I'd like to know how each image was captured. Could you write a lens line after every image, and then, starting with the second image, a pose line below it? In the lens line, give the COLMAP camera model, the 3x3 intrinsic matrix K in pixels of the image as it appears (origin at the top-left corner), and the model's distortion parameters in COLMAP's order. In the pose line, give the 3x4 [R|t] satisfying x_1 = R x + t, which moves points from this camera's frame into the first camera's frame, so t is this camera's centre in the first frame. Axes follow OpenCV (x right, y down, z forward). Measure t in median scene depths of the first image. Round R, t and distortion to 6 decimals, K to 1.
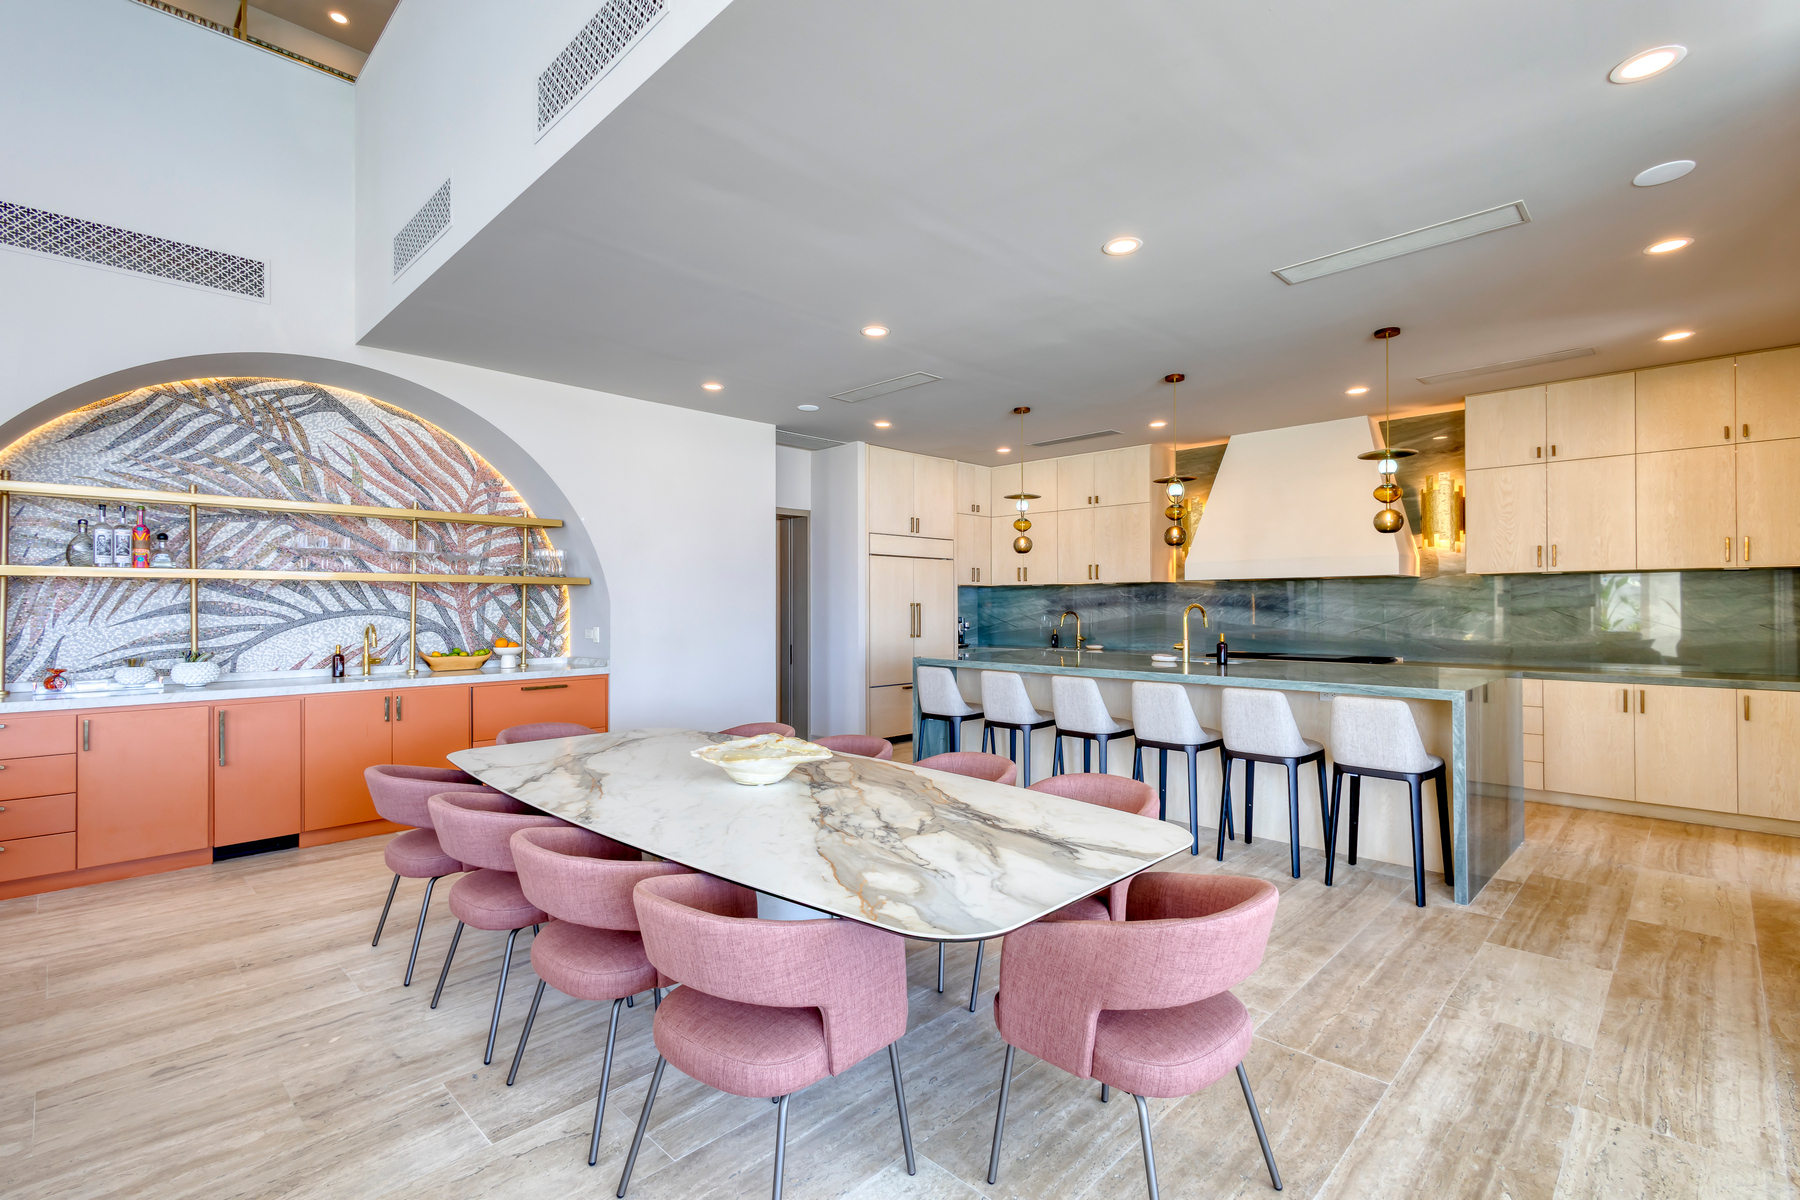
lens RADIAL K [[822.3, 0, 900.0], [0, 822.3, 600.0], [0, 0, 1]] dist [0.010231, -0.002606]
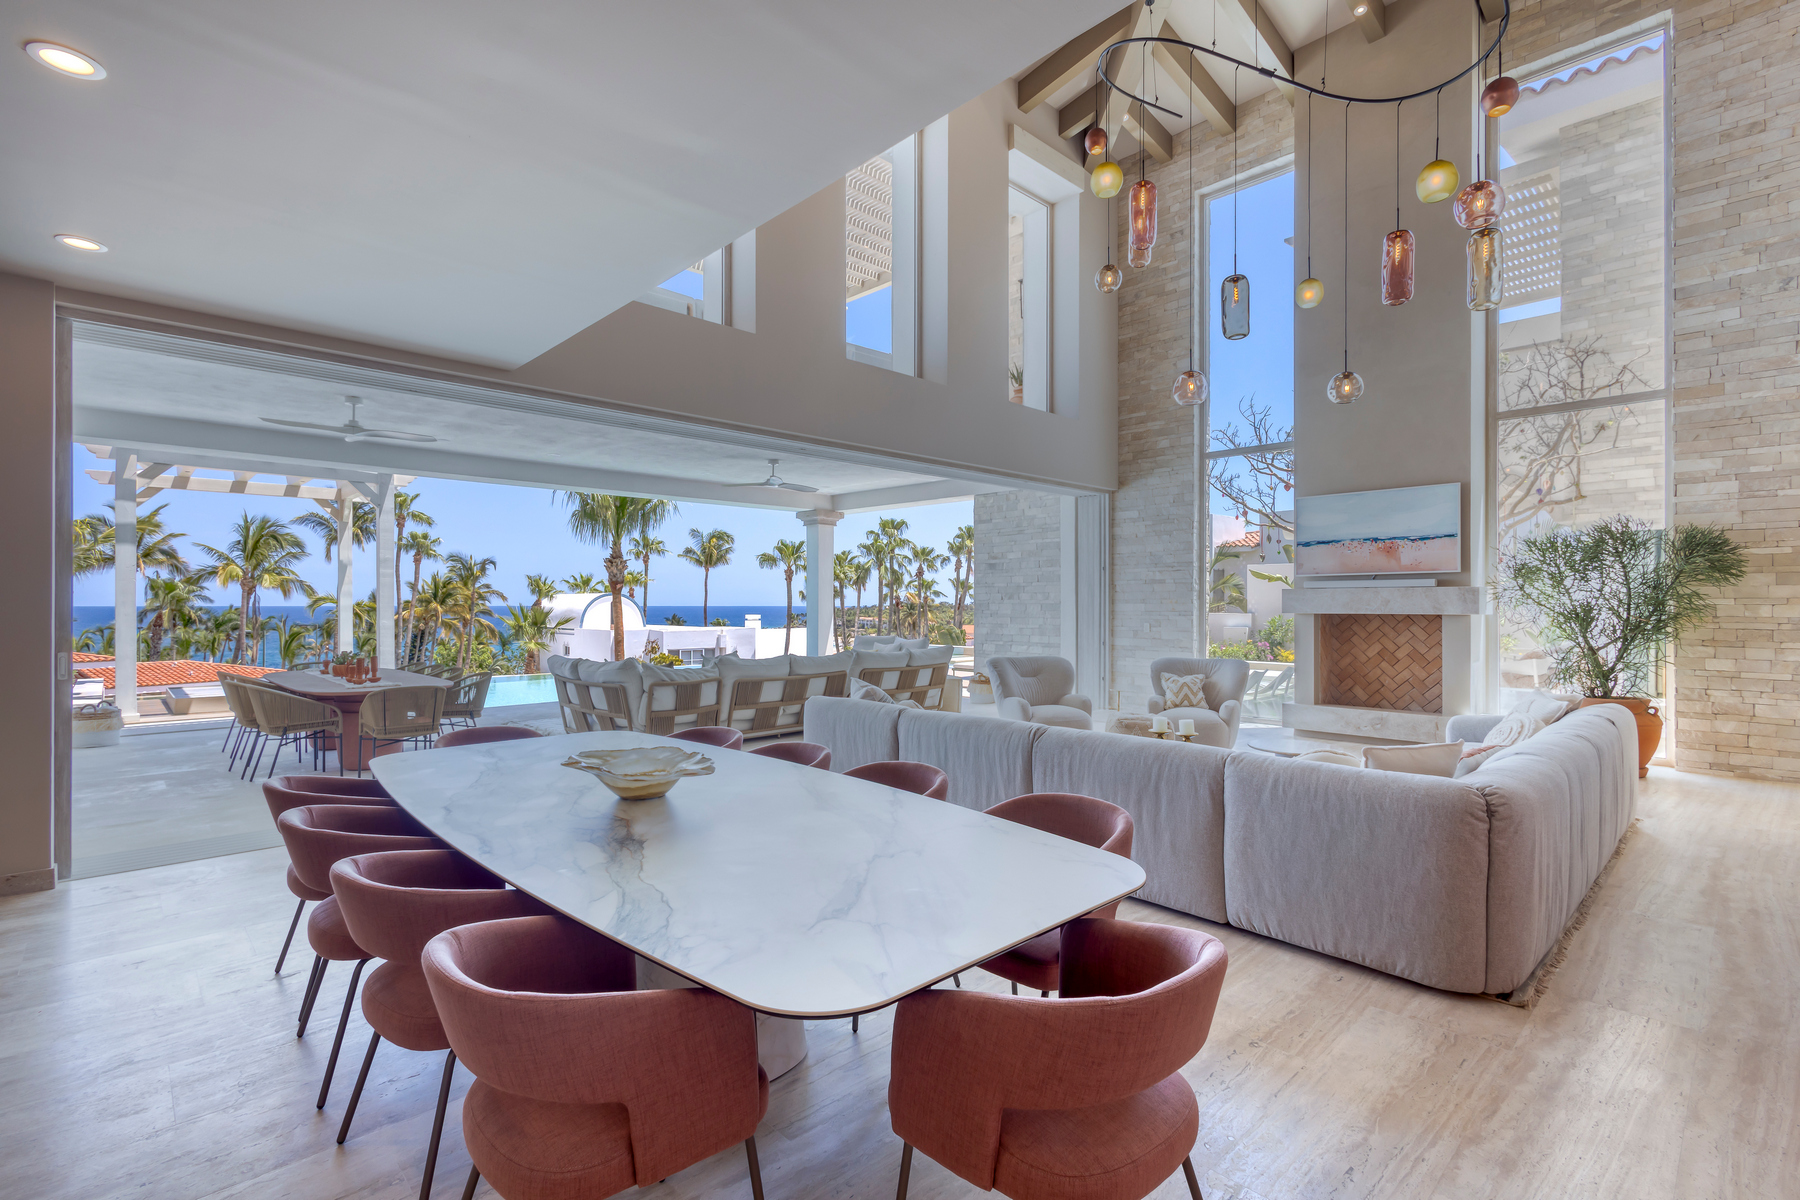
lens RADIAL K [[821.1, 0, 899.3], [0, 821.1, 600.1], [0, 0, 1]] dist [0.010231, -0.001975]
pose [[-0.999469, 0.001927, 0.032520, -0.261370], [0.001538, 0.999927, -0.011995, 0.008217], [-0.032540, -0.011938, -0.999399, 1.016051]]
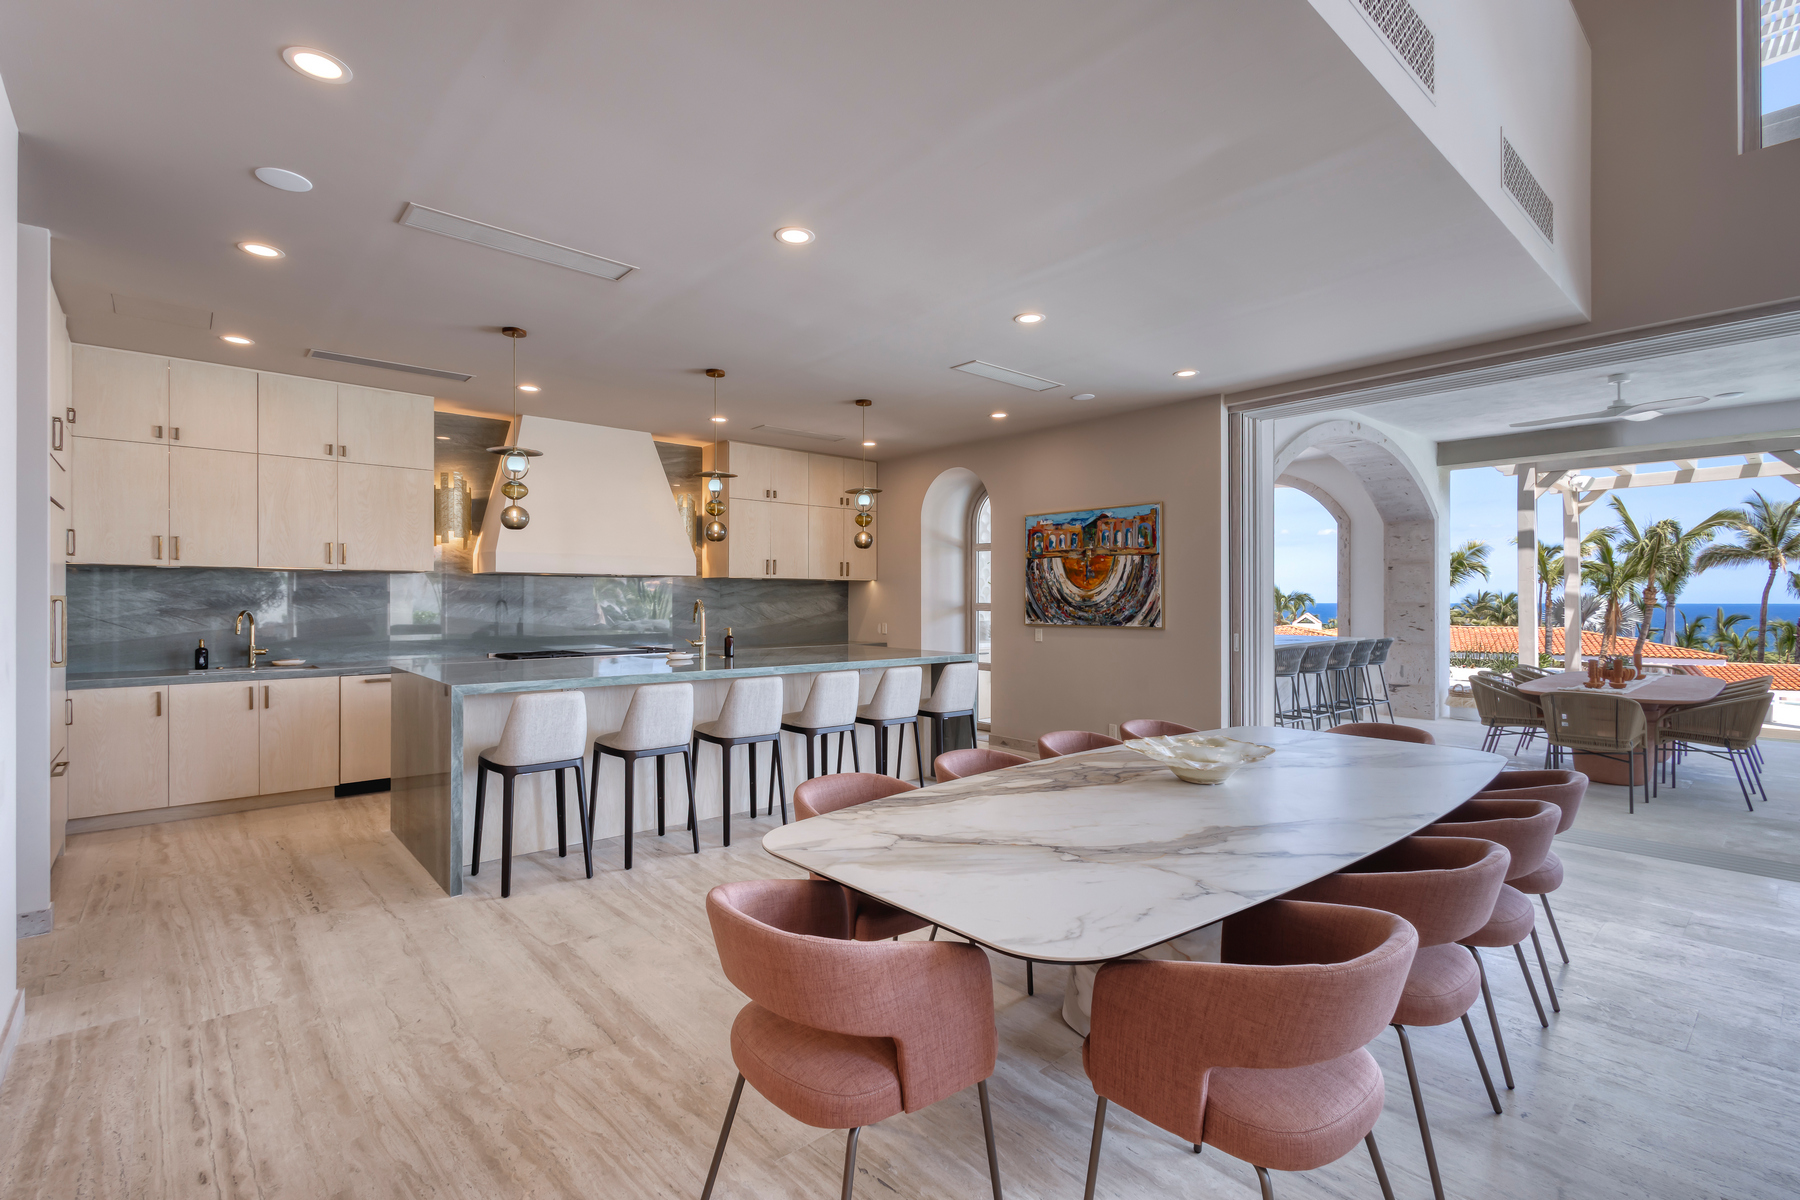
lens RADIAL K [[821.1, 0, 899.3], [0, 821.1, 600.1], [0, 0, 1]] dist [0.010231, -0.001975]
pose [[0.067311, 0.003627, 0.997725, -0.625545], [-0.007058, 0.999970, -0.003159, 0.006516], [-0.997707, -0.006829, 0.067334, 0.691124]]
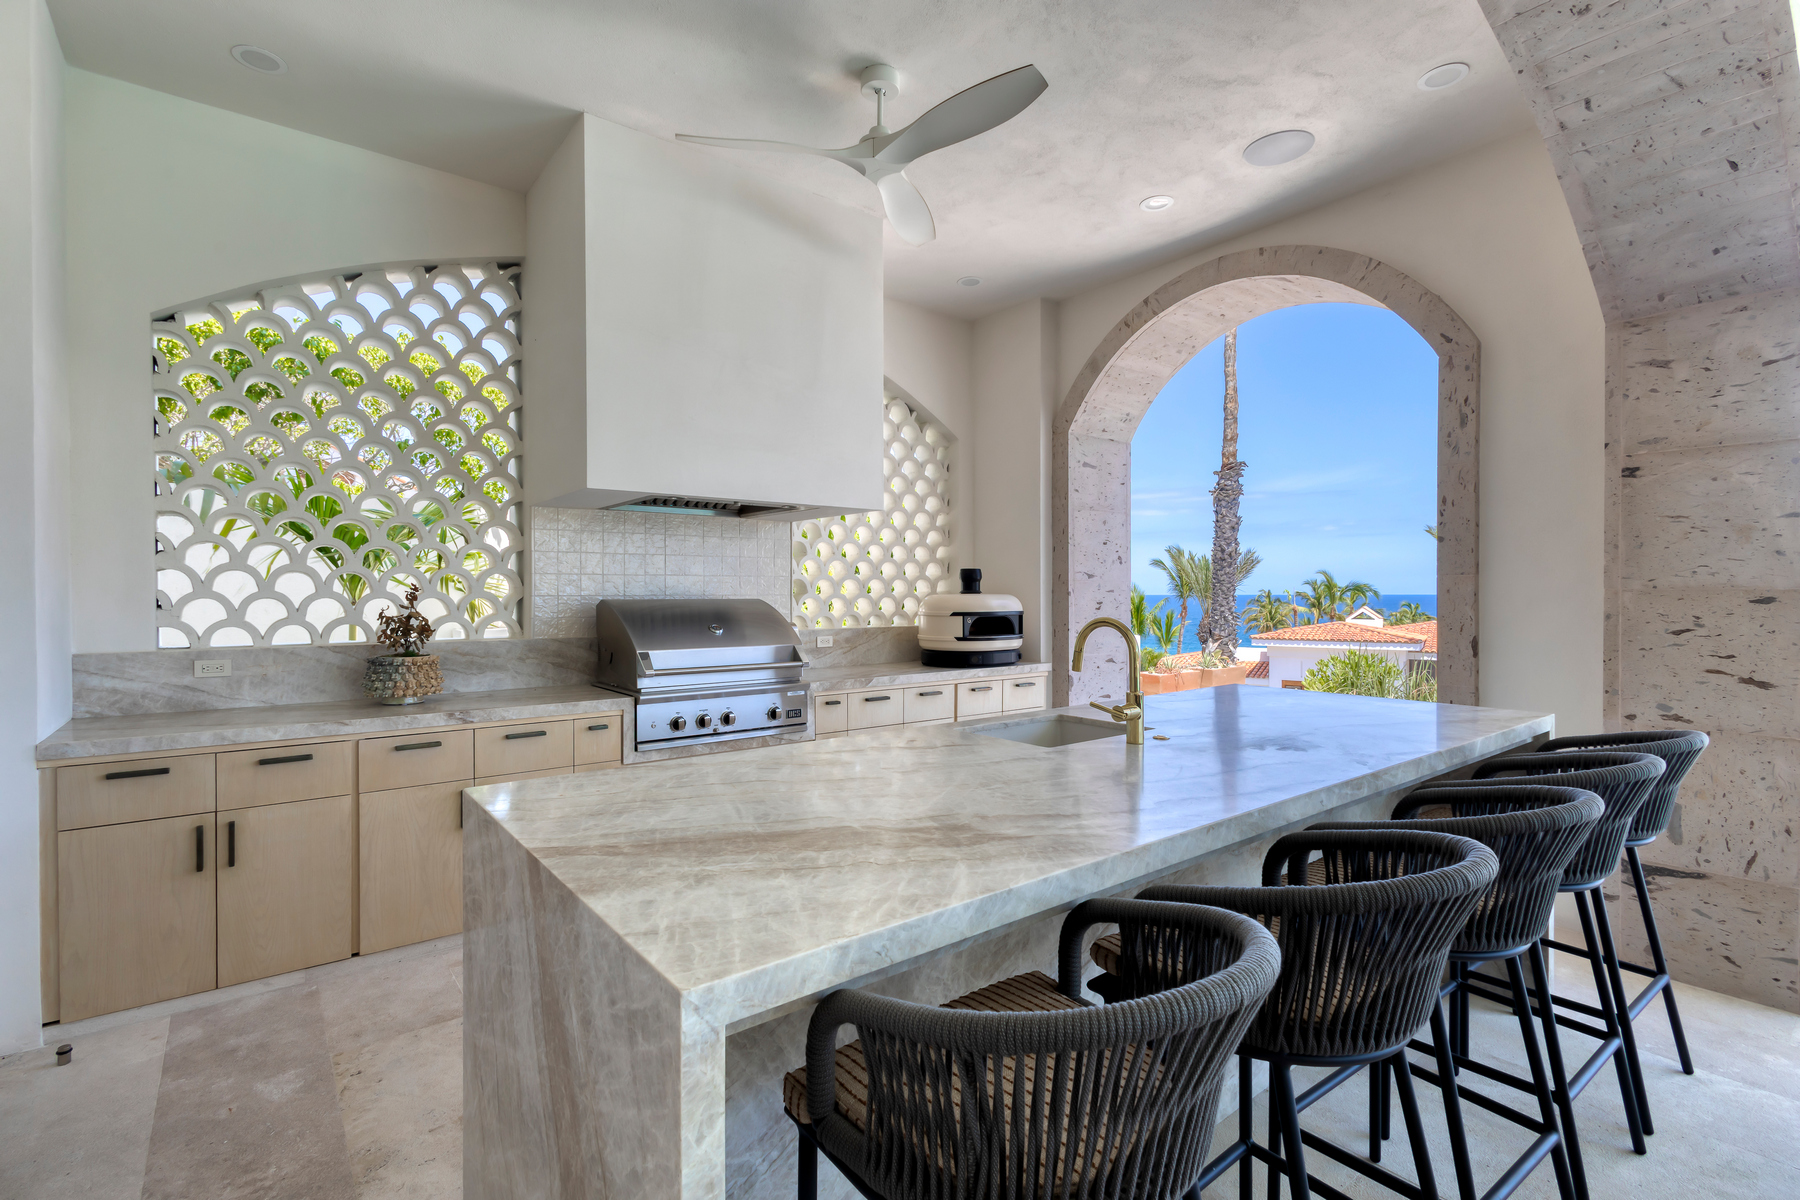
lens RADIAL K [[822.3, 0, 900.0], [0, 822.3, 600.0], [0, 0, 1]] dist [0.010231, -0.002606]
pose [[0.122761, -0.005681, 0.992420, 0.637396], [-0.004693, 0.999969, 0.006305, 0.005536], [-0.992425, -0.005431, 0.122731, 0.151294]]
